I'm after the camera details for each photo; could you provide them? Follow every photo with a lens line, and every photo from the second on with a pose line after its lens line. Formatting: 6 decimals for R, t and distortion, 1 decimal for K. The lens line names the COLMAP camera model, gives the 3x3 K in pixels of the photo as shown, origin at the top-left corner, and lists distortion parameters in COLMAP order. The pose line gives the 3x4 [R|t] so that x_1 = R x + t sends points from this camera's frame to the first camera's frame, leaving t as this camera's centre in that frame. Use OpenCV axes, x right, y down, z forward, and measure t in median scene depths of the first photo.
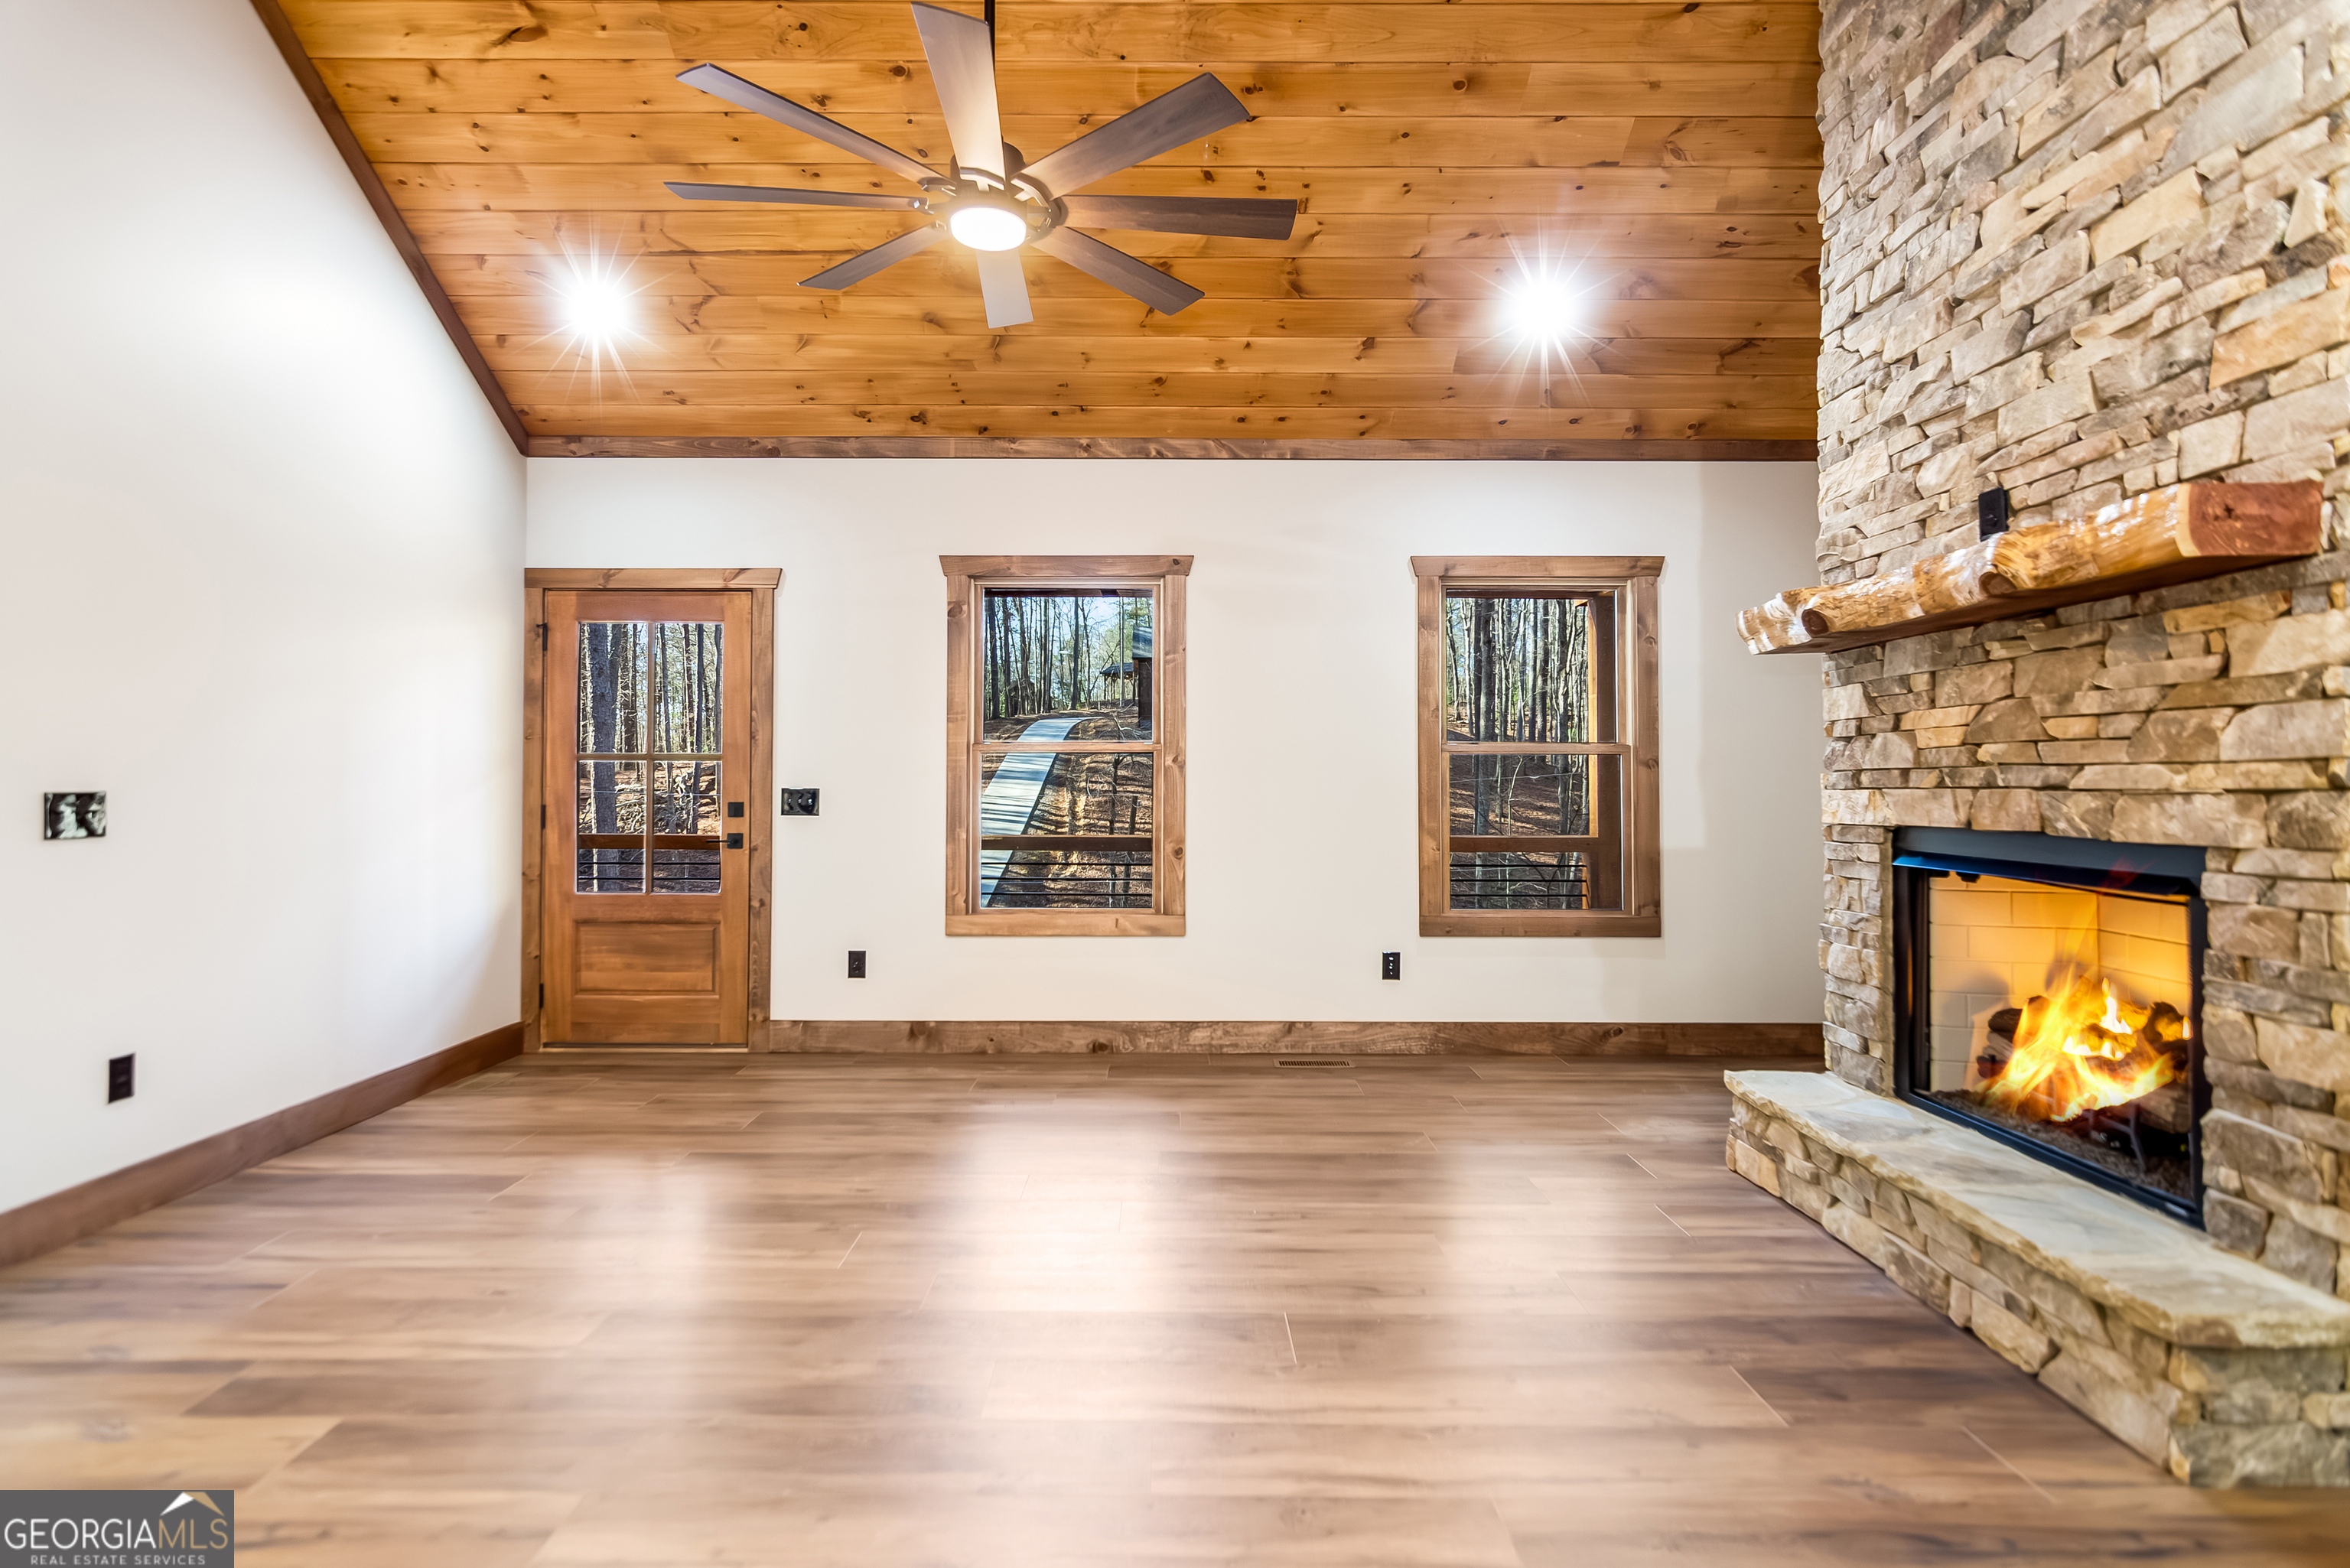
lens RADIAL K [[1164.2, 0, 1160.3], [0, 1164.2, 771.6], [0, 0, 1]] dist [-0.001103, 0.003345]
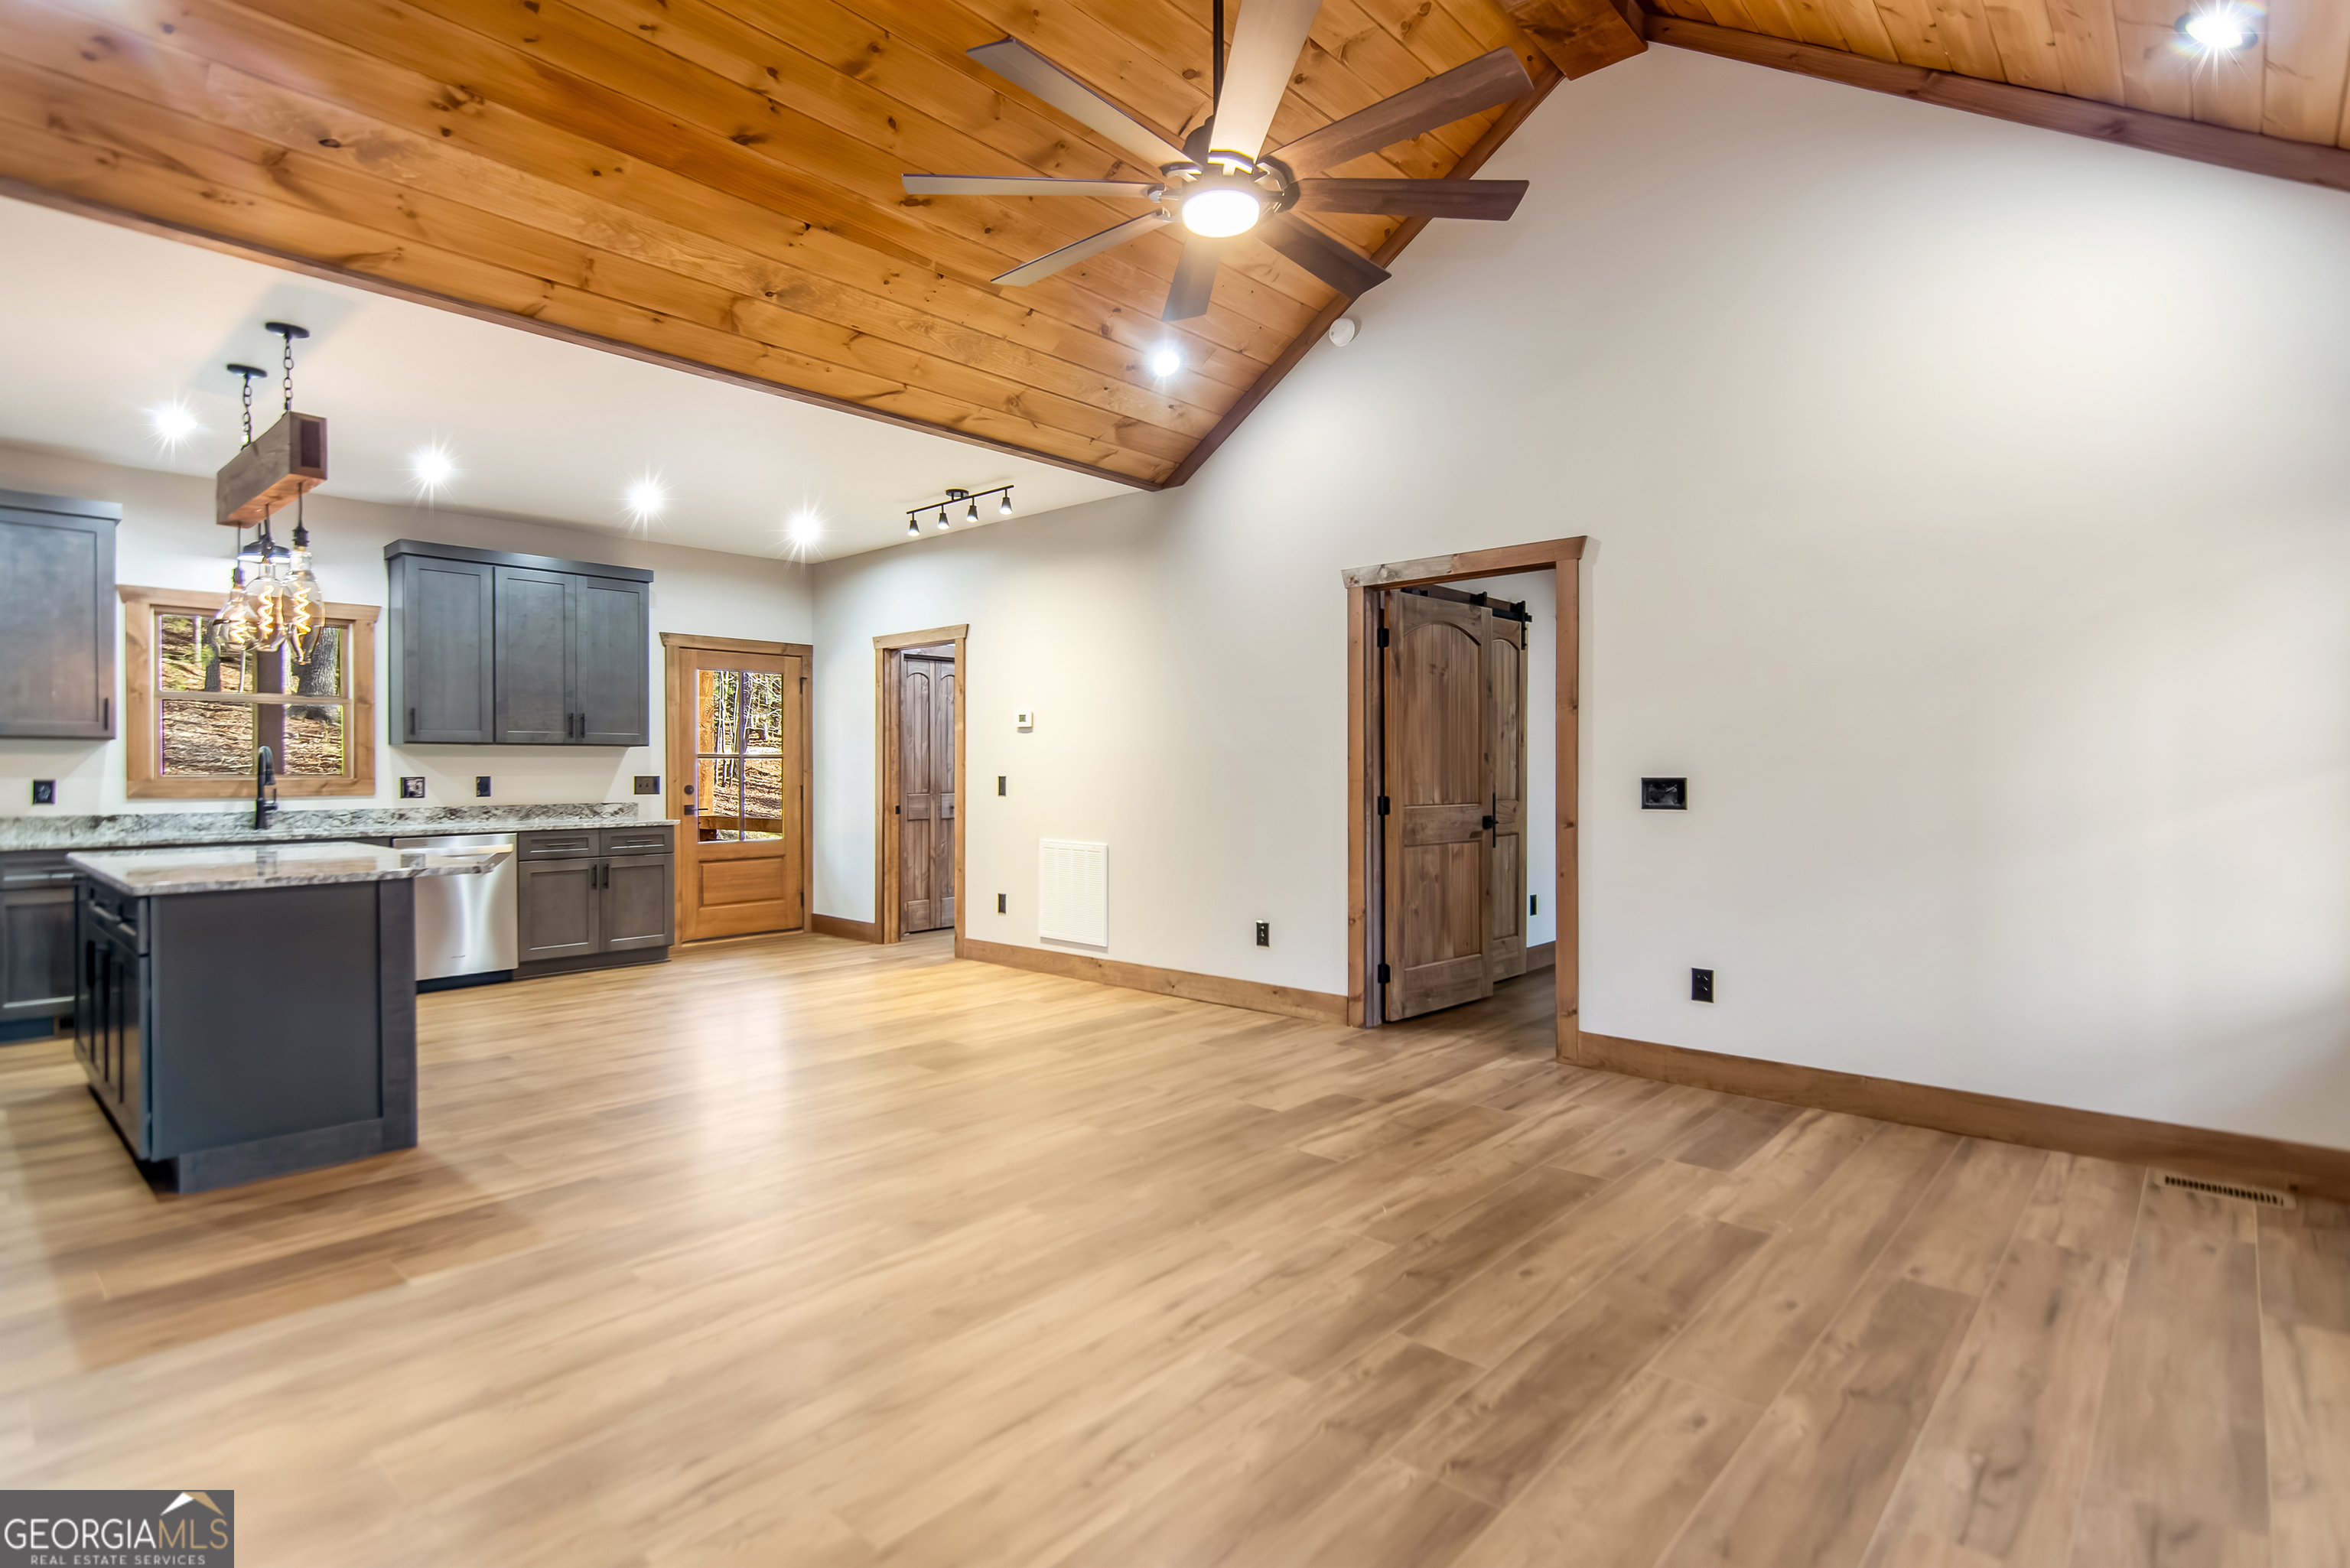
lens RADIAL K [[1164.2, 0, 1166.4], [0, 1164.2, 768.3], [0, 0, 1]] dist [-0.001103, 0.003345]
pose [[-0.675033, -0.000911, -0.737787, 0.381635], [0.008532, 0.999923, -0.009041, 0.008661], [0.737738, -0.012398, -0.674973, 1.009837]]
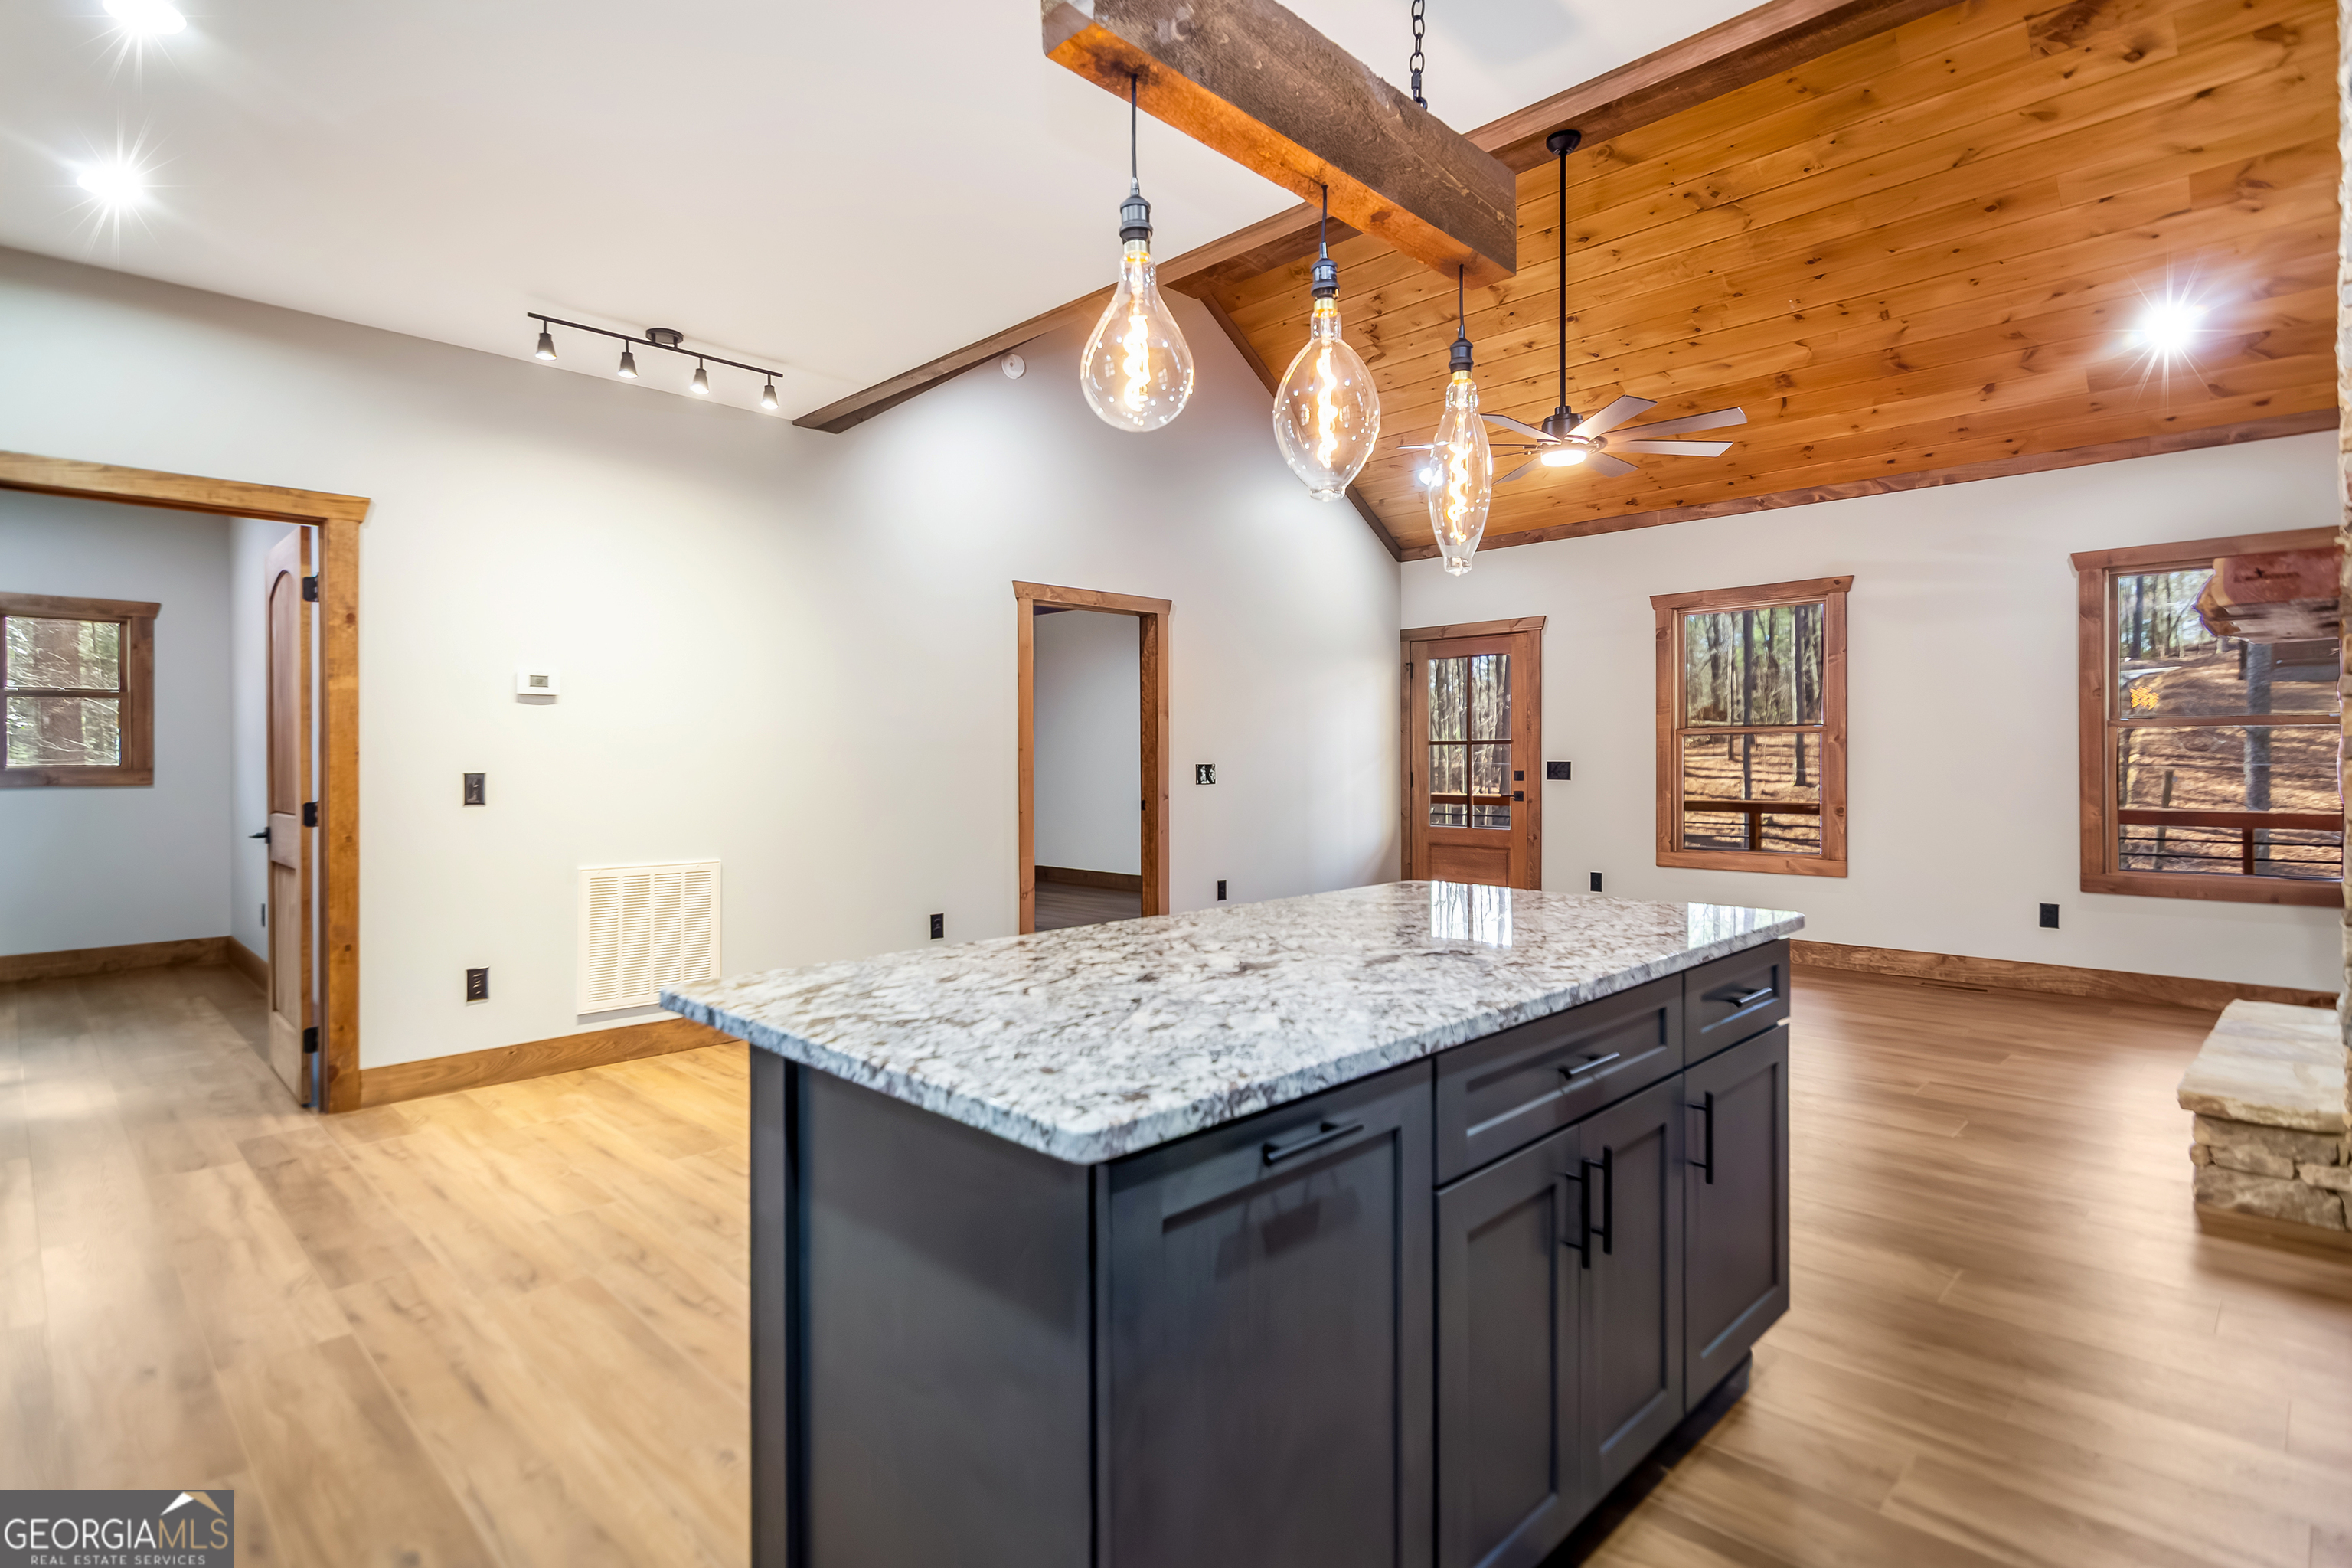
lens RADIAL K [[1165.2, 0, 1158.7], [0, 1165.2, 762.0], [0, 0, 1]] dist [-0.001103, 0.003345]
pose [[0.704826, -0.003357, -0.709372, 0.439585], [0.013787, 0.999865, 0.008967, -0.006423], [0.709246, -0.016100, 0.704777, -0.473380]]
